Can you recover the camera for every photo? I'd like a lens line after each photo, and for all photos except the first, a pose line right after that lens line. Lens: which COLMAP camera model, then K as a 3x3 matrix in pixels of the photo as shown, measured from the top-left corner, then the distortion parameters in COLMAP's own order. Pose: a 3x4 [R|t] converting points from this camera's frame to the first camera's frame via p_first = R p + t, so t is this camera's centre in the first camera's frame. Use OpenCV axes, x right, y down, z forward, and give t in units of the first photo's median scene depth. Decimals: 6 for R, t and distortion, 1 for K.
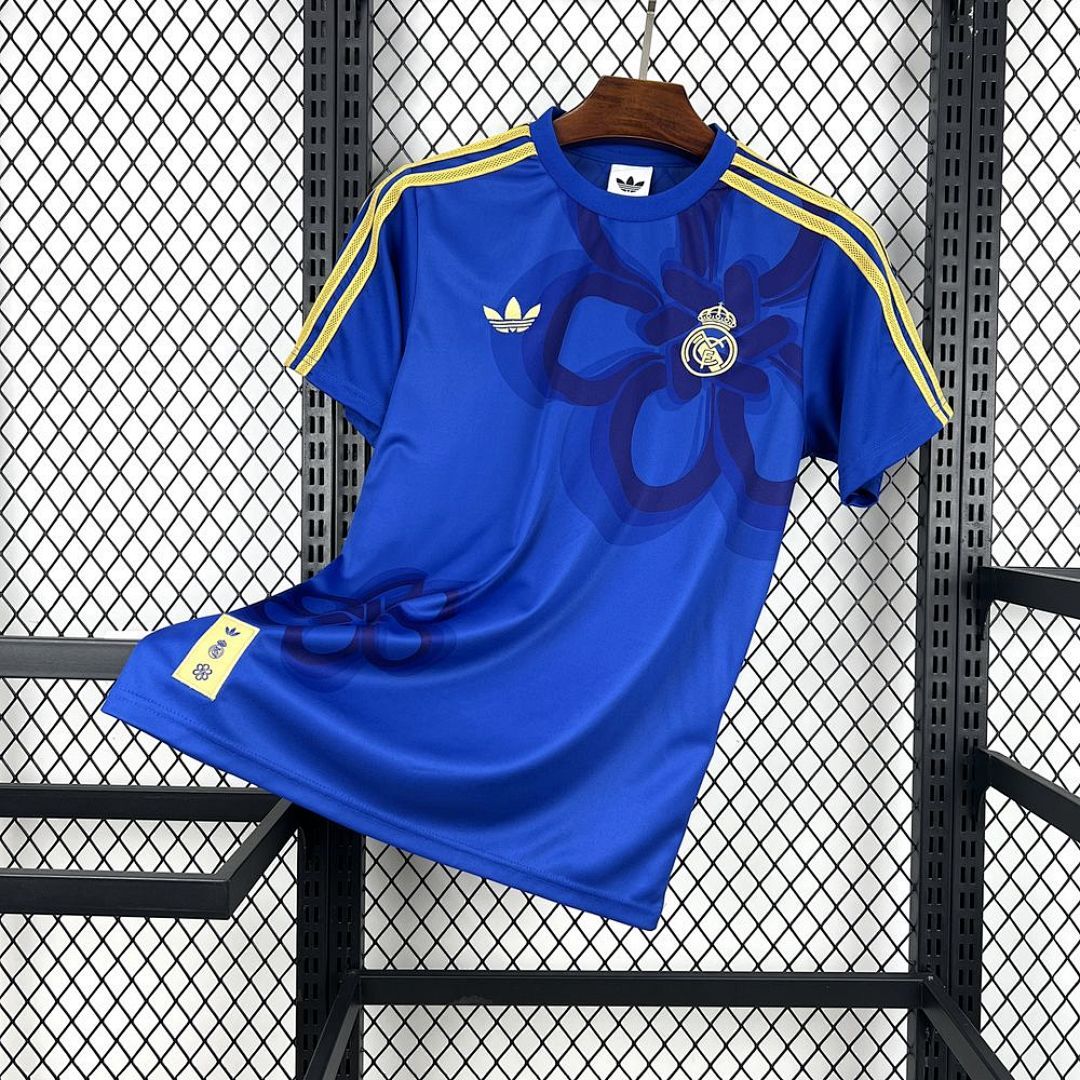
lens RADIAL K [[1078.3, 0, 525.4], [0, 1078.3, 463.7], [0, 0, 1]] dist [0.018675, 0.000000]
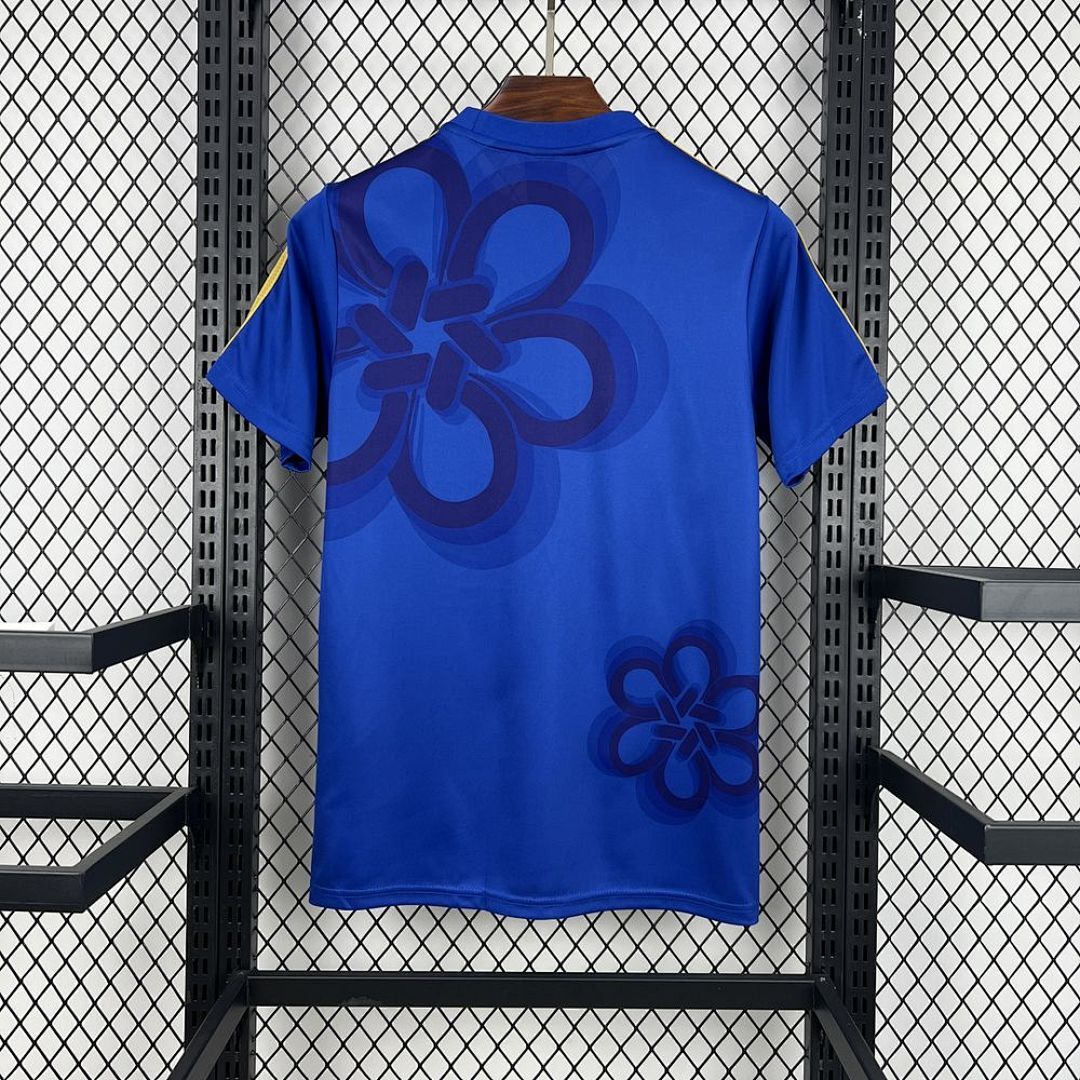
lens RADIAL K [[1078.3, 0, 536.4], [0, 1078.3, 442.9], [0, 0, 1]] dist [0.018675, 0.000000]
pose [[0.999997, 0.002573, -0.000300, 0.108750], [-0.002578, 0.999839, -0.017756, 0.000416], [0.000254, 0.017757, 0.999842, -0.001664]]
